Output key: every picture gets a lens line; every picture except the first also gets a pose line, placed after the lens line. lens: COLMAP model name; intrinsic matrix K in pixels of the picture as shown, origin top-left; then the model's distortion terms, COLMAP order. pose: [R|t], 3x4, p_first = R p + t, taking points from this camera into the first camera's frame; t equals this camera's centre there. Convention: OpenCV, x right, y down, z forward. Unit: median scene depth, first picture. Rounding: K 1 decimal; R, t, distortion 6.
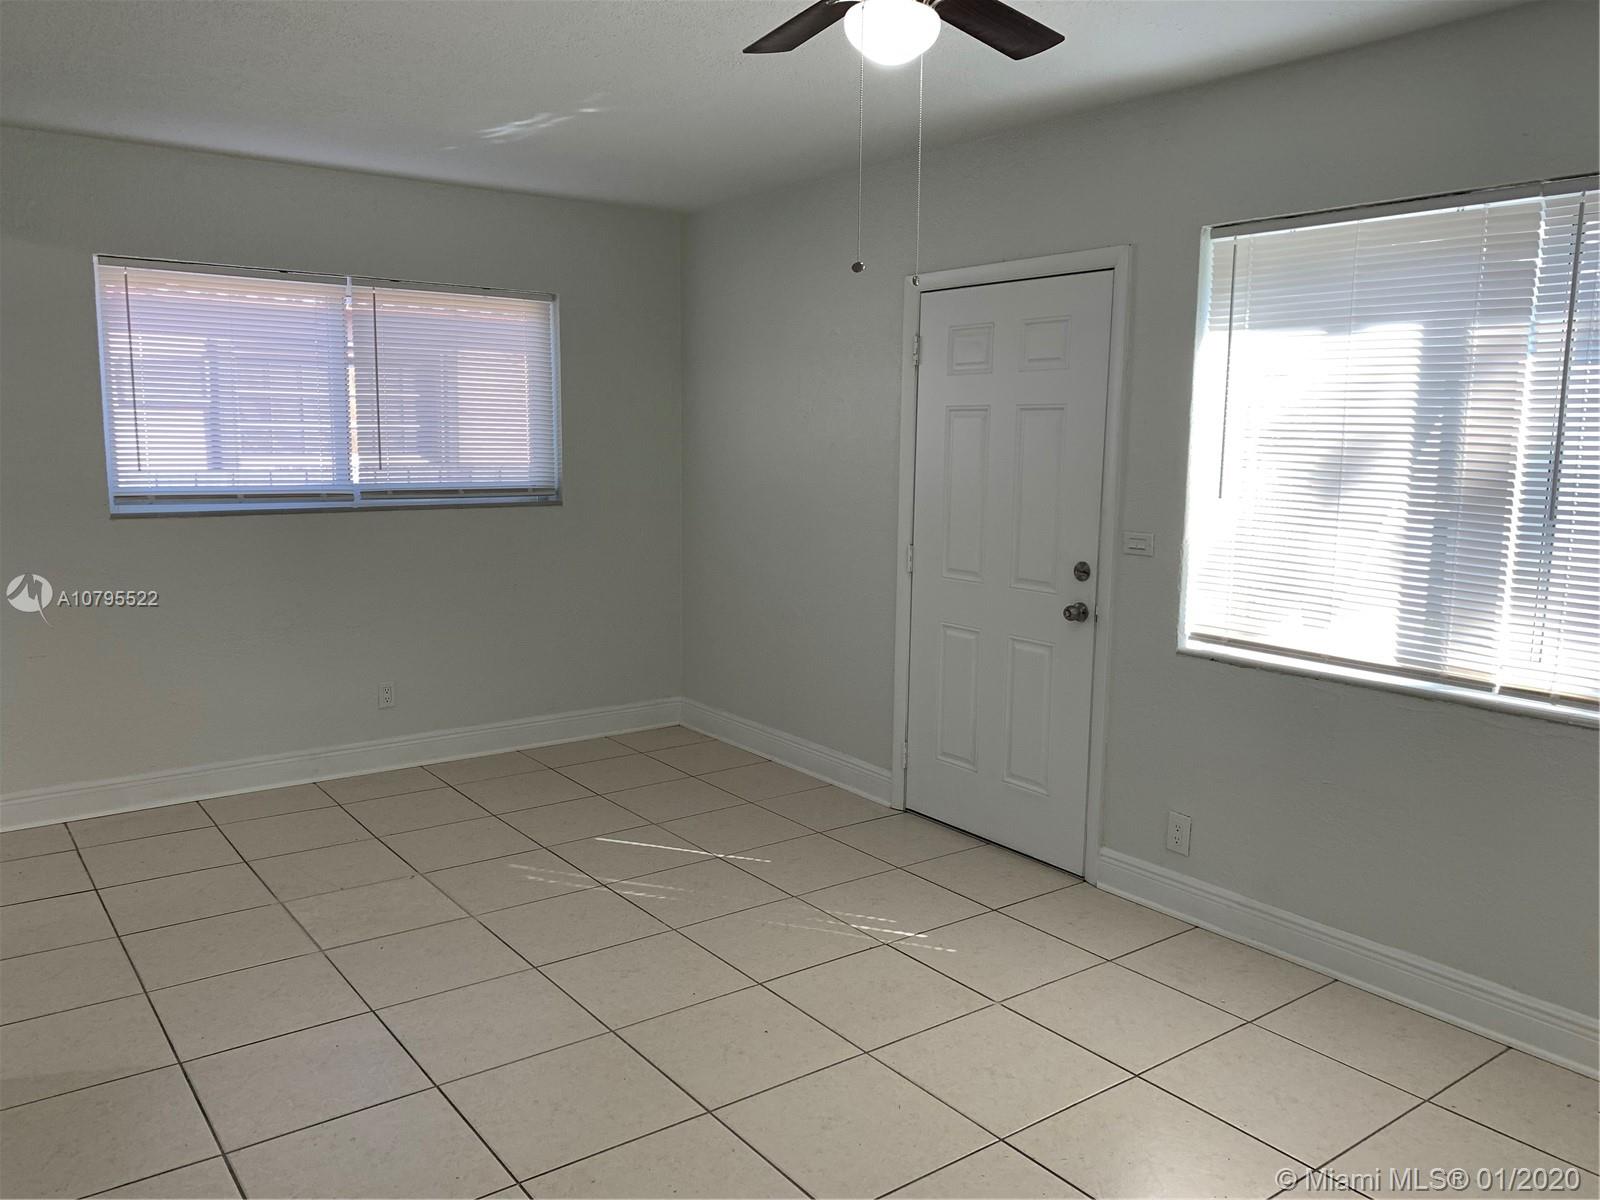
lens RADIAL K [[1223.0, 0, 797.2], [0, 1223.0, 586.7], [0, 0, 1]] dist [0.031305, -0.030716]
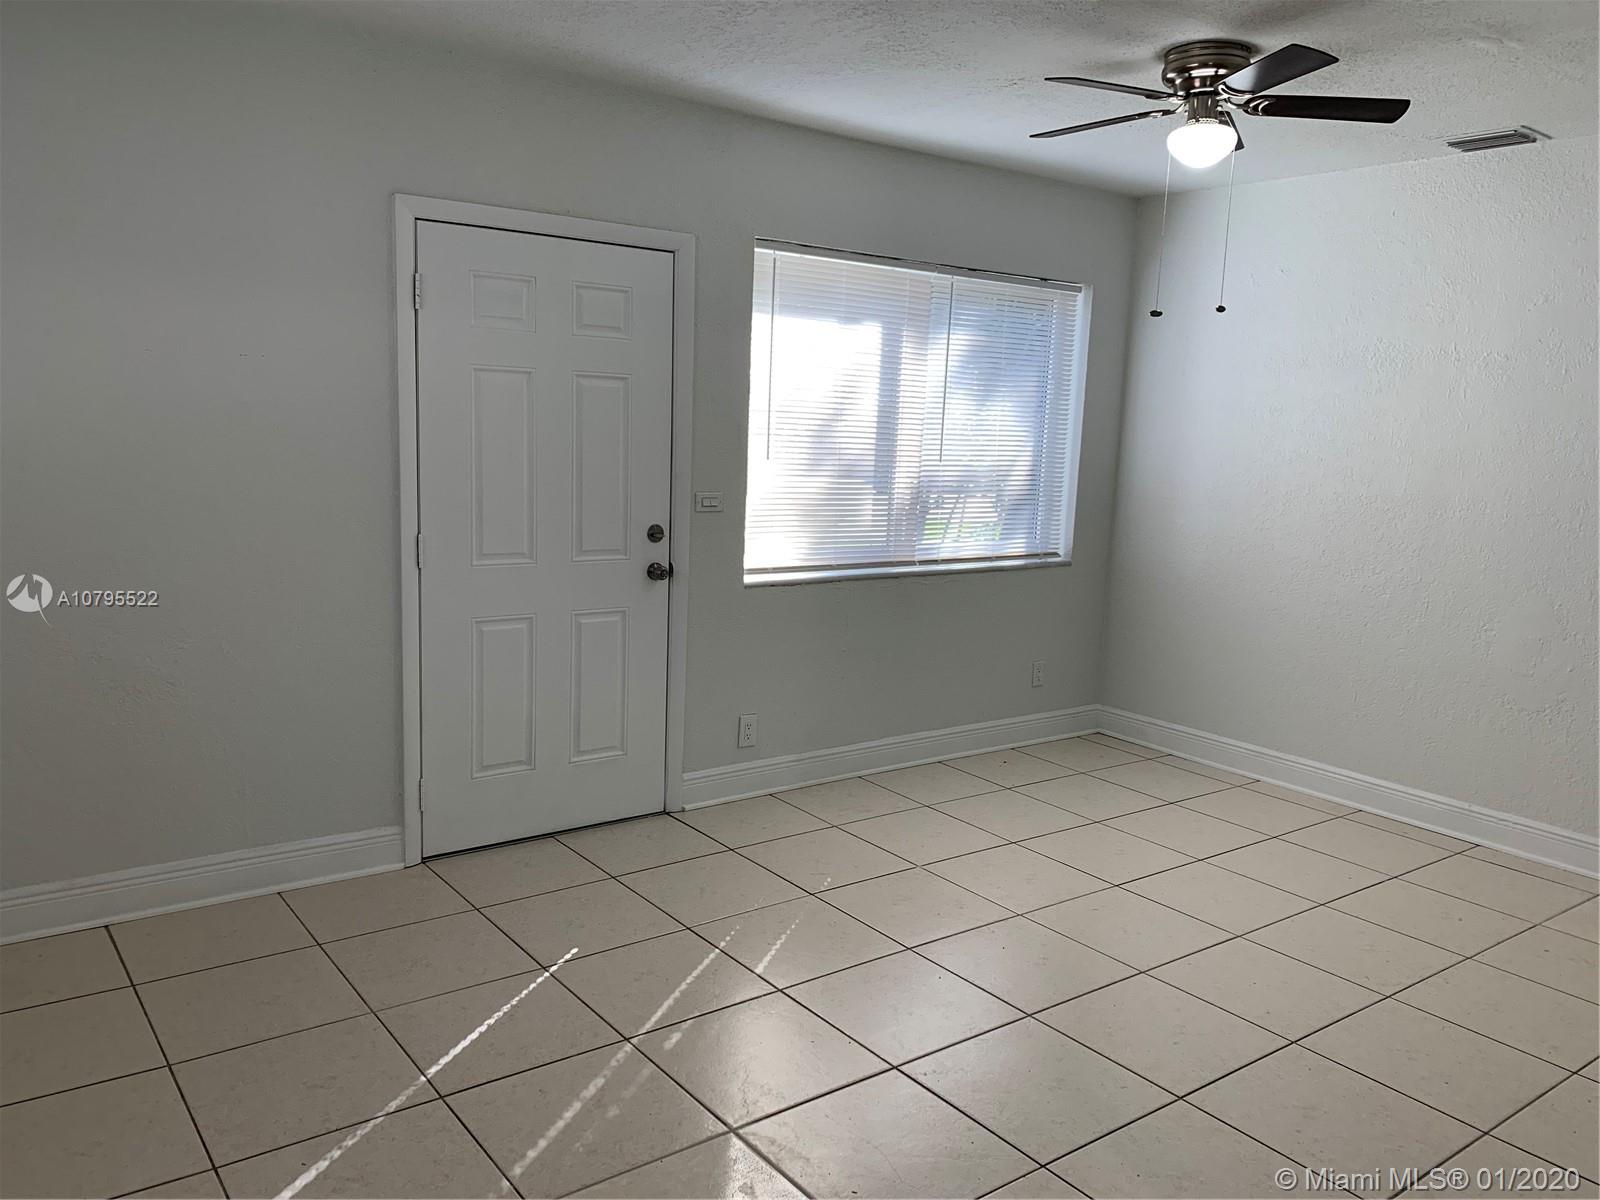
lens RADIAL K [[1223.0, 0, 786.8], [0, 1223.0, 610.5], [0, 0, 1]] dist [0.031305, -0.030716]
pose [[-0.006364, -0.170071, 0.985411, -0.881787], [0.093333, 0.981029, 0.169917, -0.124330], [-0.995615, 0.093053, 0.009630, 0.934019]]
